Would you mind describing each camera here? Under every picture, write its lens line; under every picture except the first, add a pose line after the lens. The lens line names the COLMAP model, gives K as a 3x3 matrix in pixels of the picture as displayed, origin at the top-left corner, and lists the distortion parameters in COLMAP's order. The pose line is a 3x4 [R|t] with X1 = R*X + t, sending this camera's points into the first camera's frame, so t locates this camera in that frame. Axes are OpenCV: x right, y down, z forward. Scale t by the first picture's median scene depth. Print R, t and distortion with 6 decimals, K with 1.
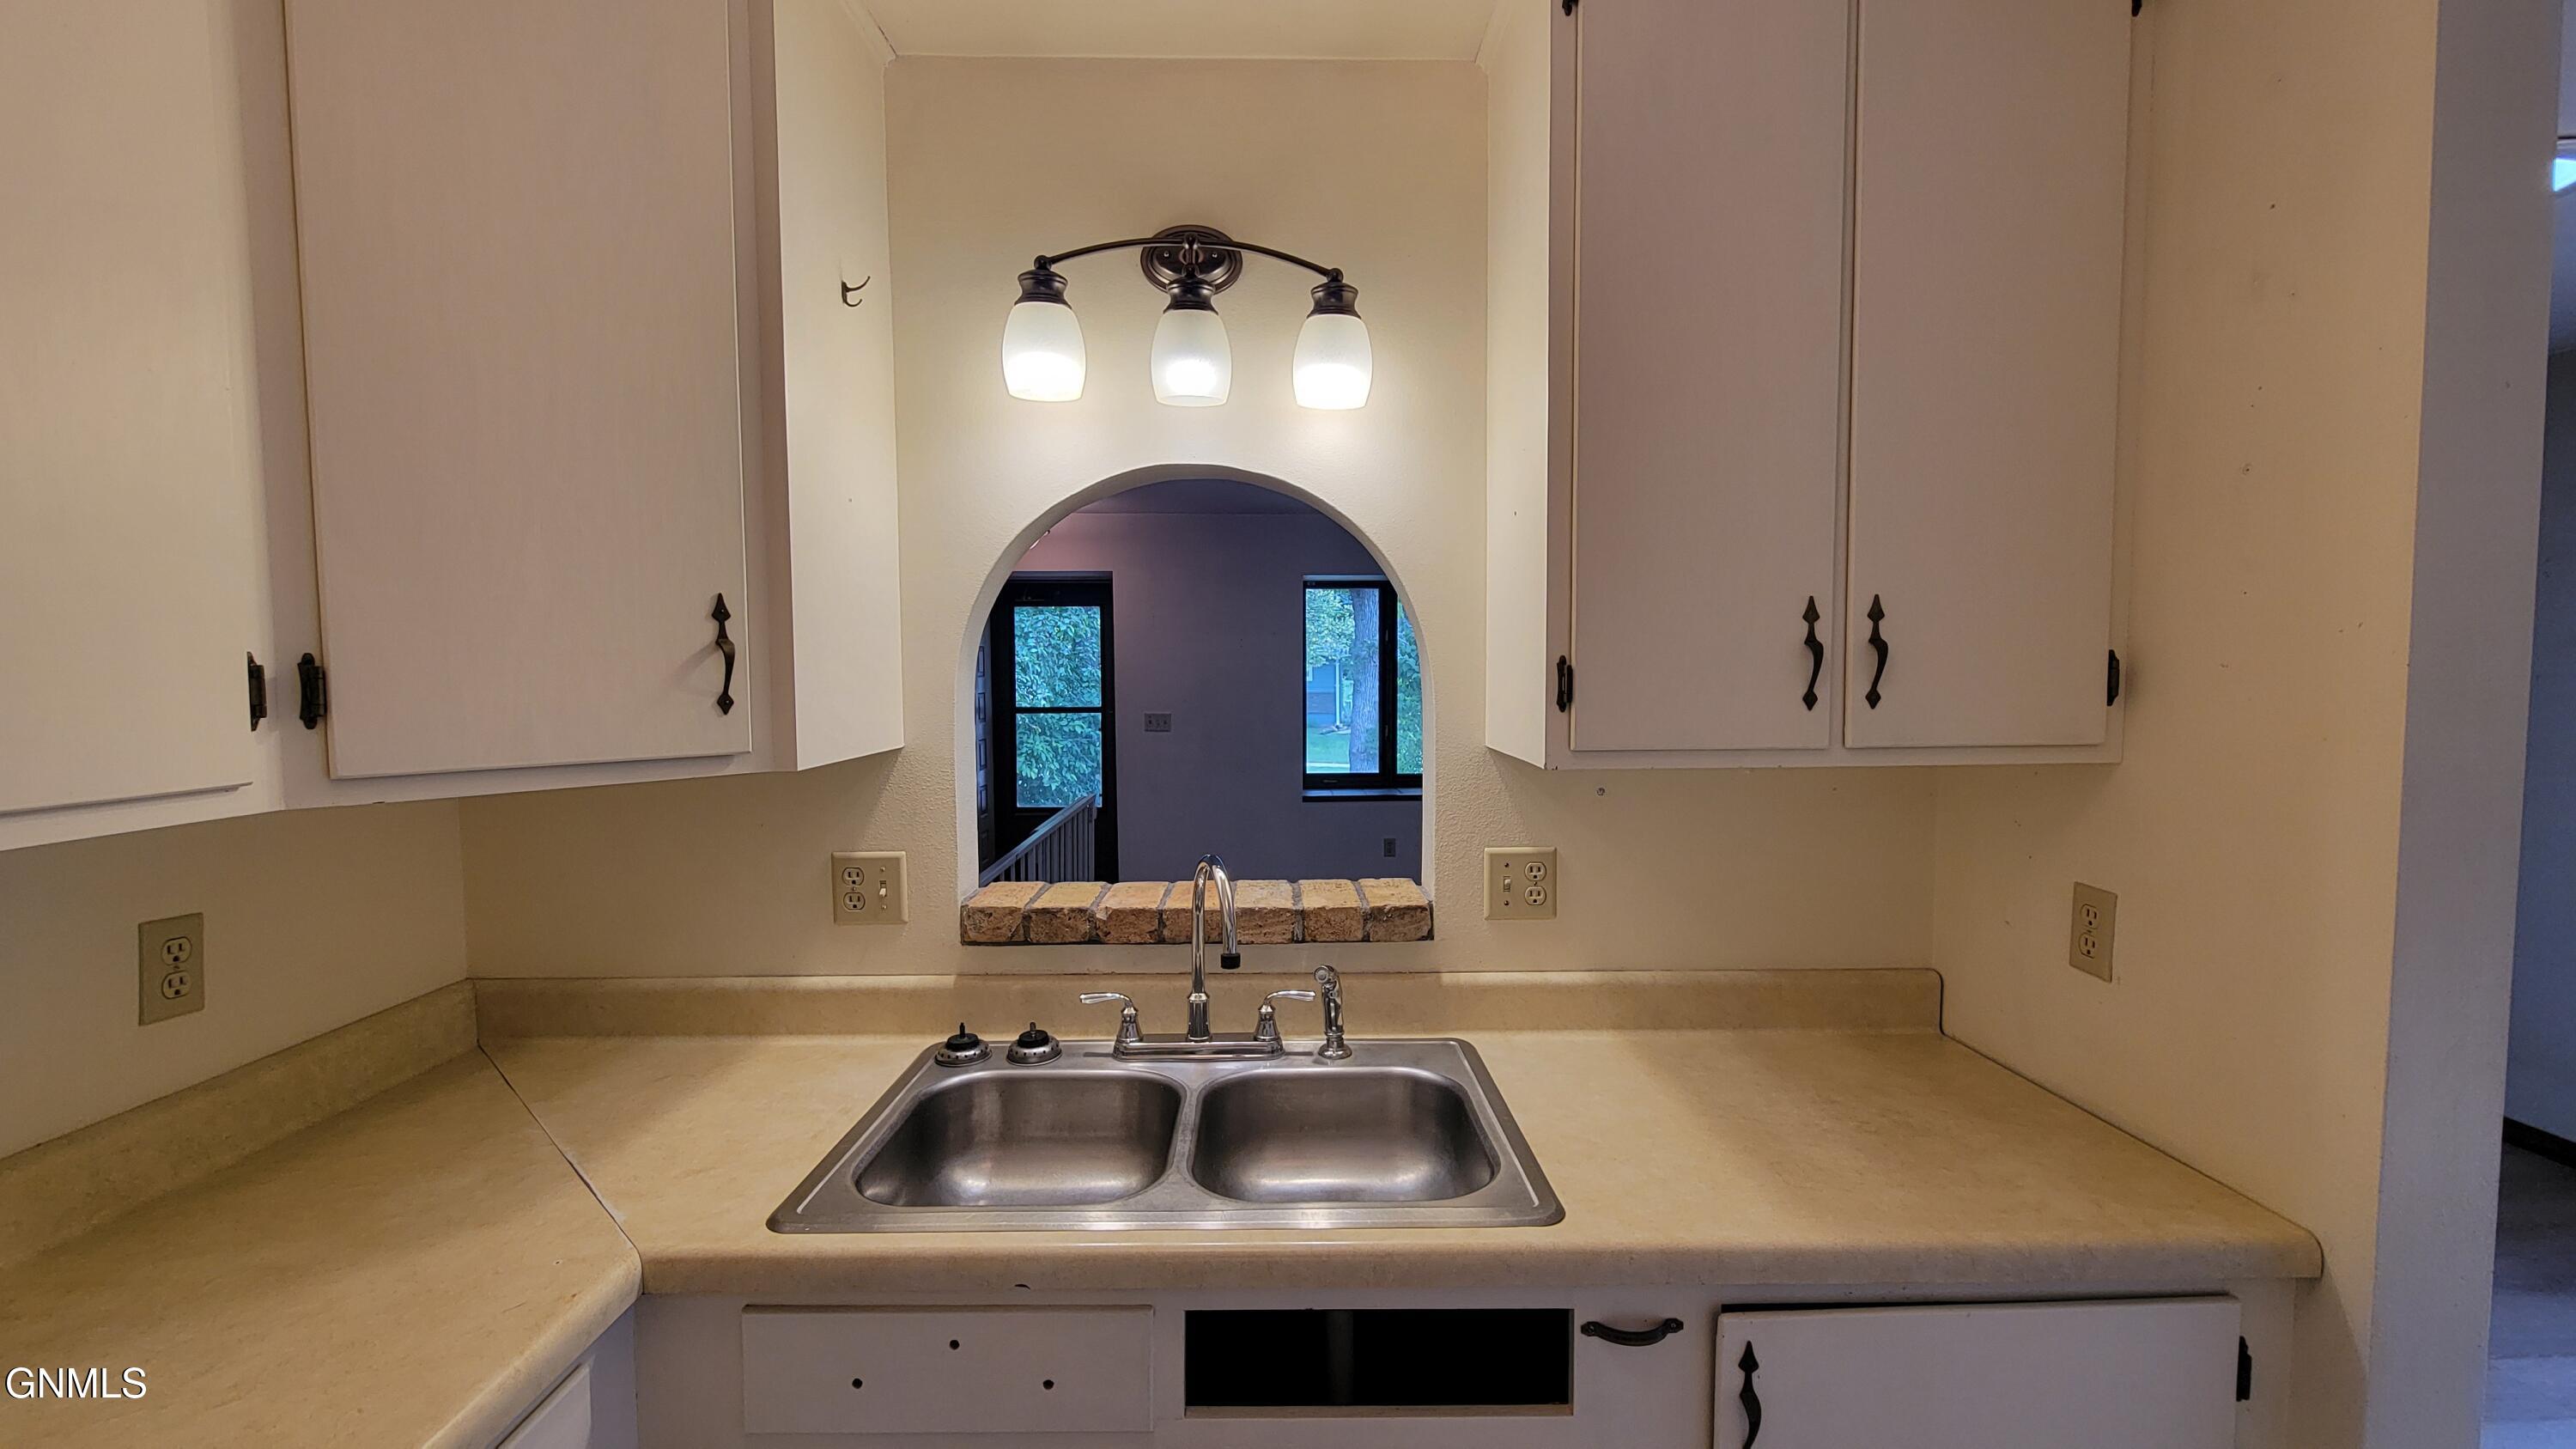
lens RADIAL K [[1049.6, 0, 1289.4], [0, 1049.6, 725.7], [0, 0, 1]] dist [0.002400, -0.001559]
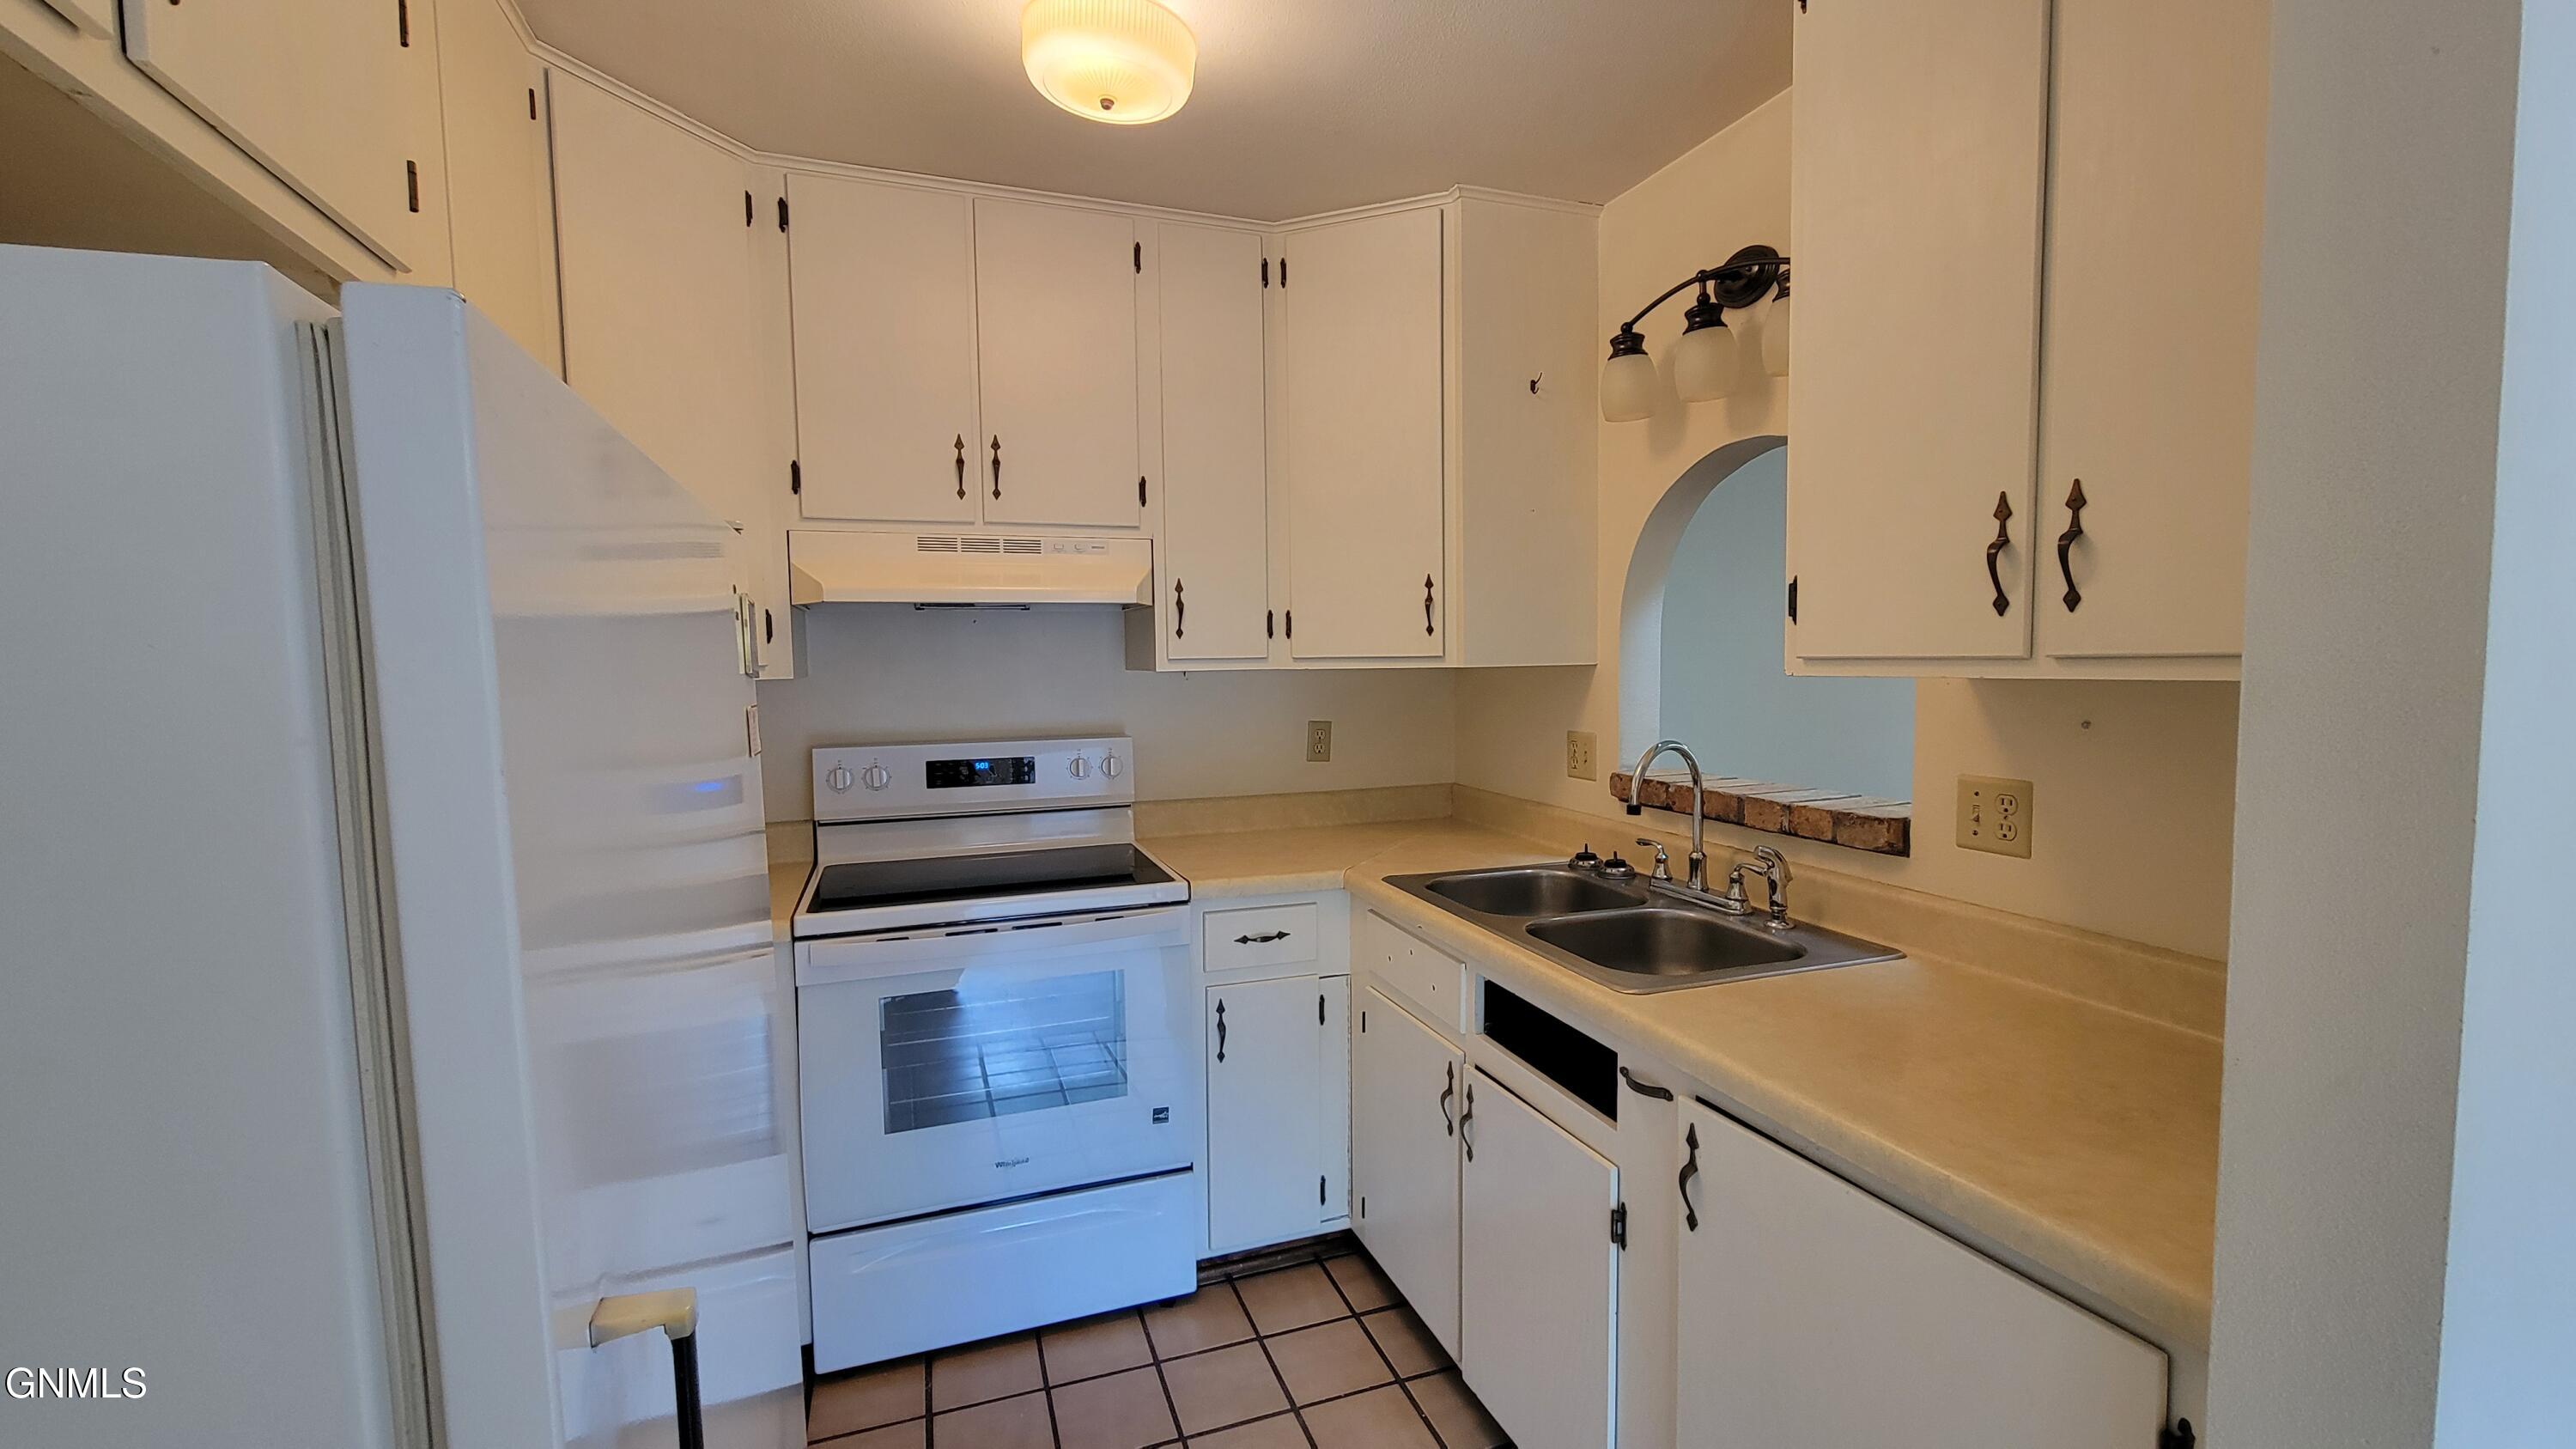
lens RADIAL K [[1049.6, 0, 1292.6], [0, 1049.6, 728.2], [0, 0, 1]] dist [0.002400, -0.001559]
pose [[0.328289, 0.066486, -0.942235, 1.151052], [-0.042194, 0.997556, 0.055688, 0.057757], [0.943635, 0.021474, 0.330292, 0.109311]]
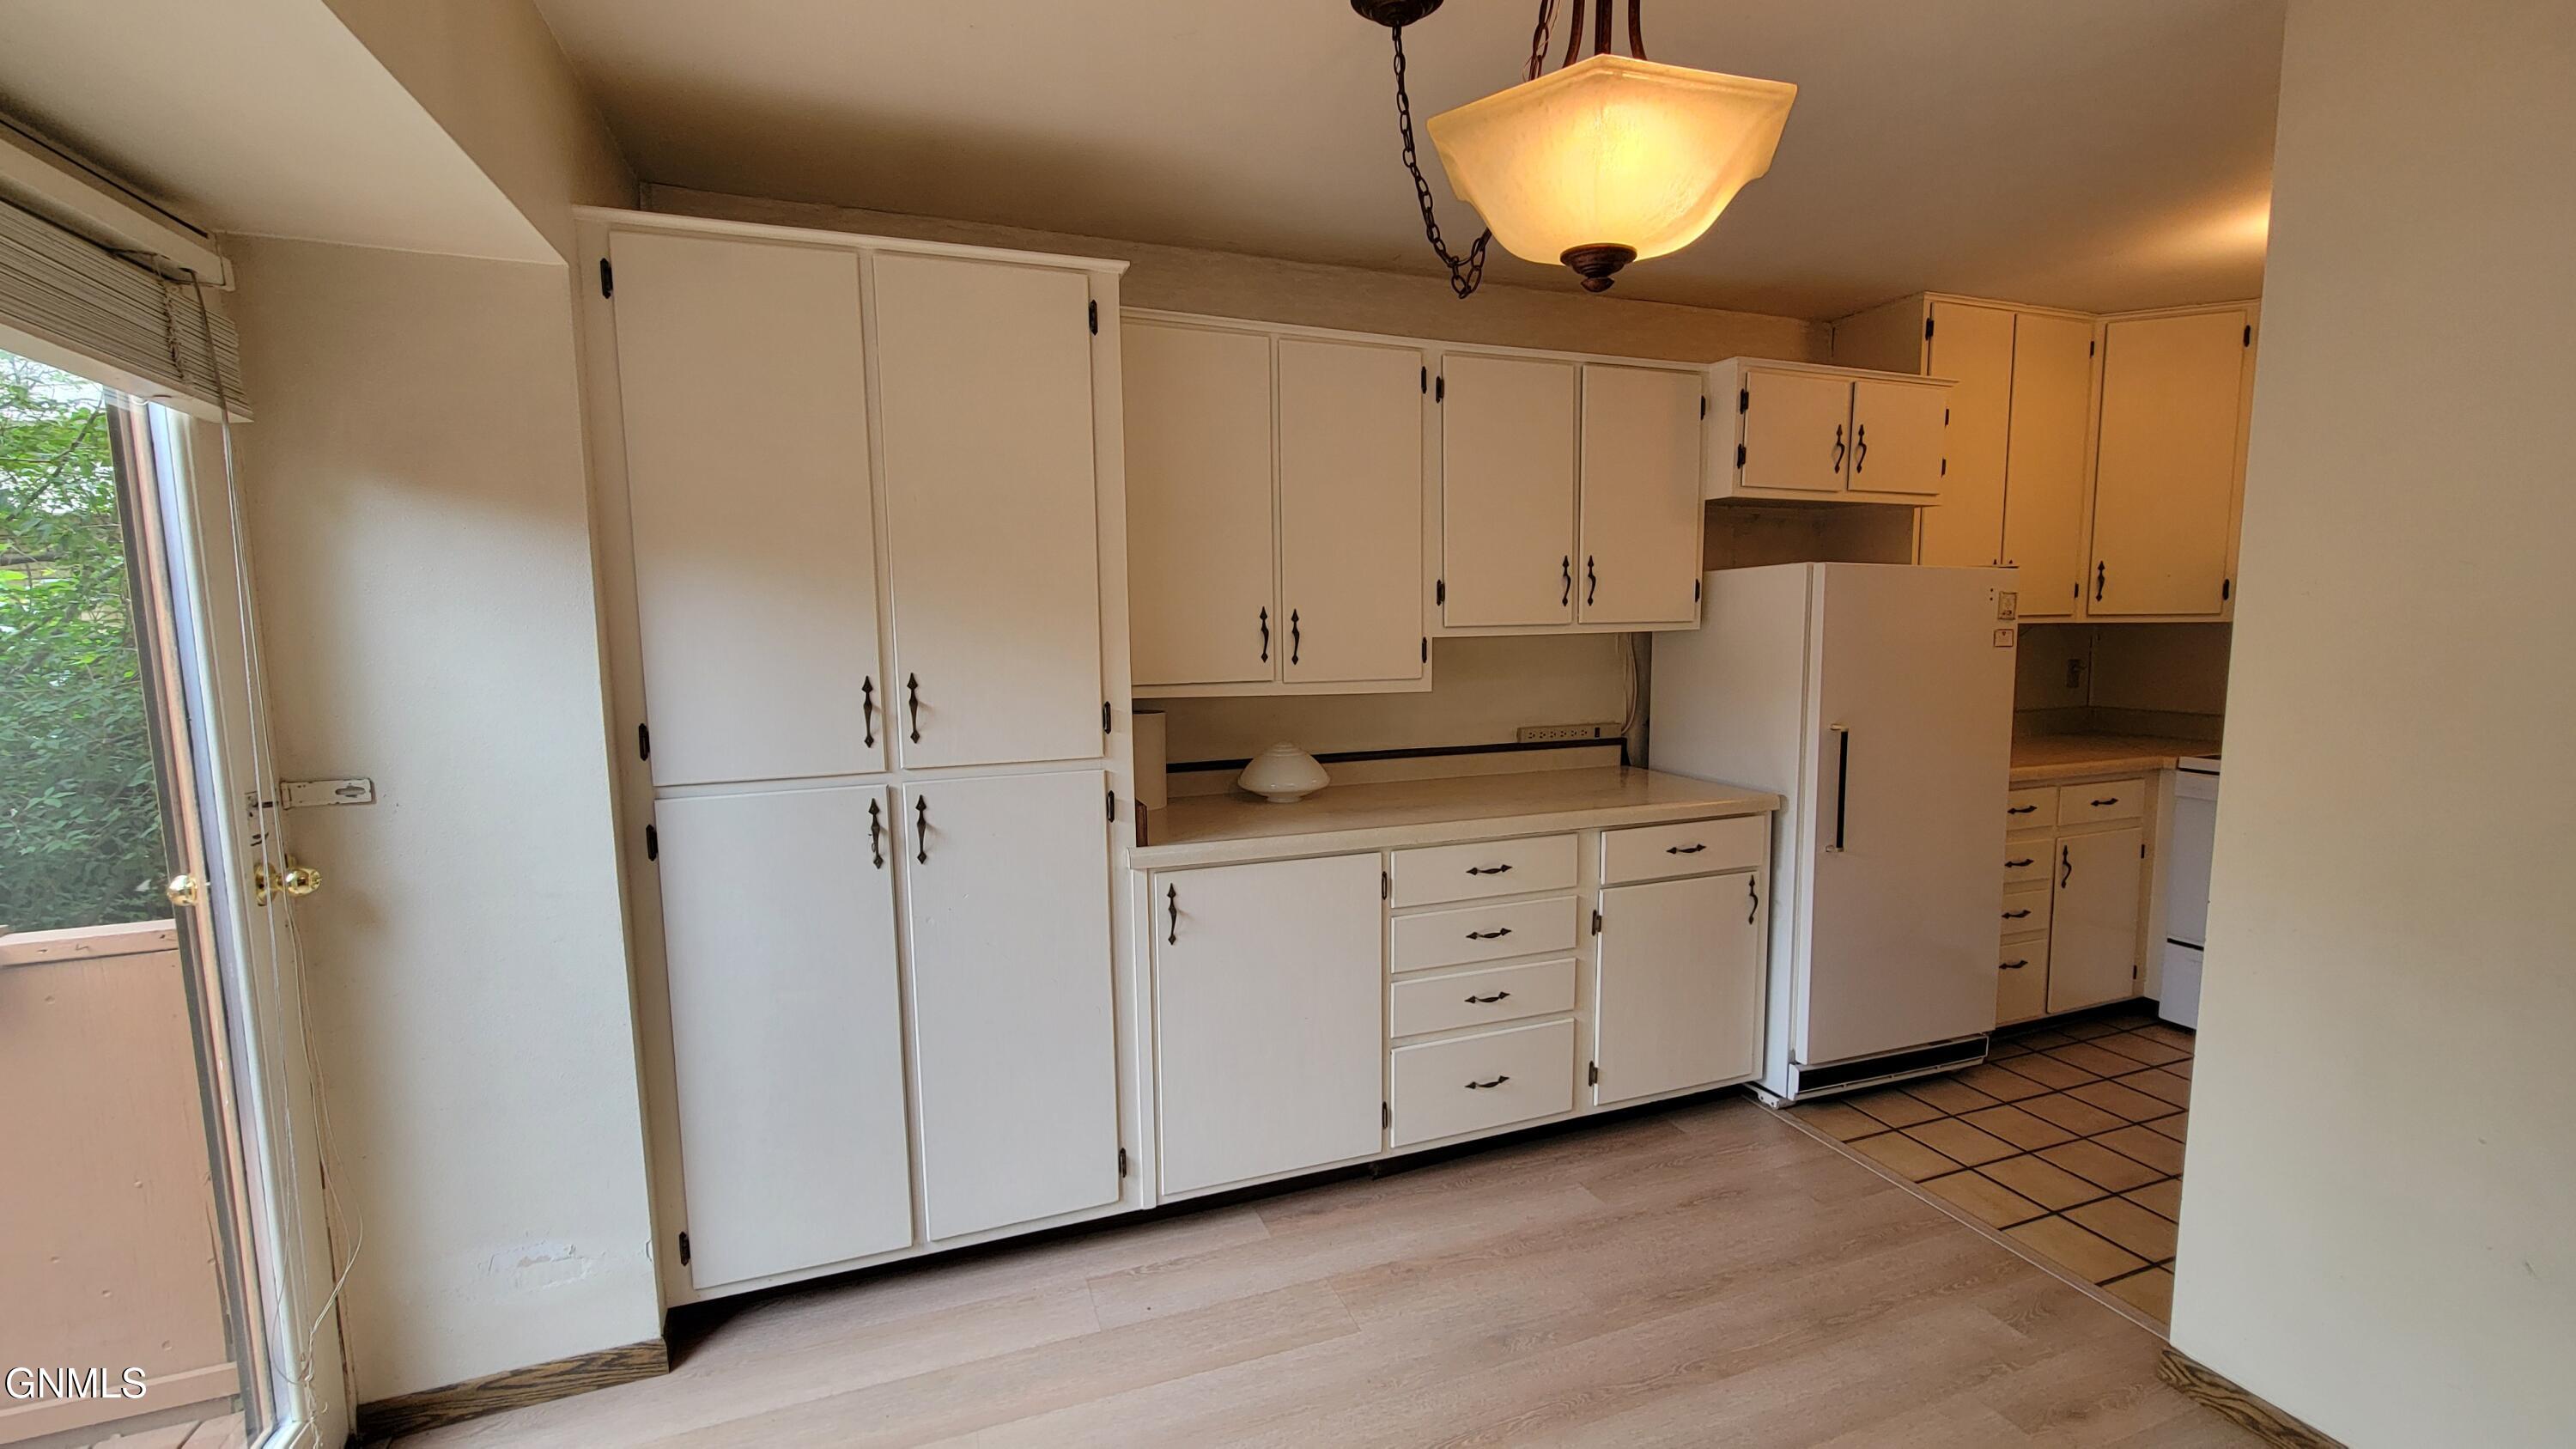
lens RADIAL K [[1049.6, 0, 1291.0], [0, 1049.6, 728.3], [0, 0, 1]] dist [0.002400, -0.001559]
pose [[-0.942822, 0.048480, -0.329752, 2.504131], [-0.005003, 0.987195, 0.159440, -0.042642], [0.333259, 0.151973, -0.930507, 1.638509]]
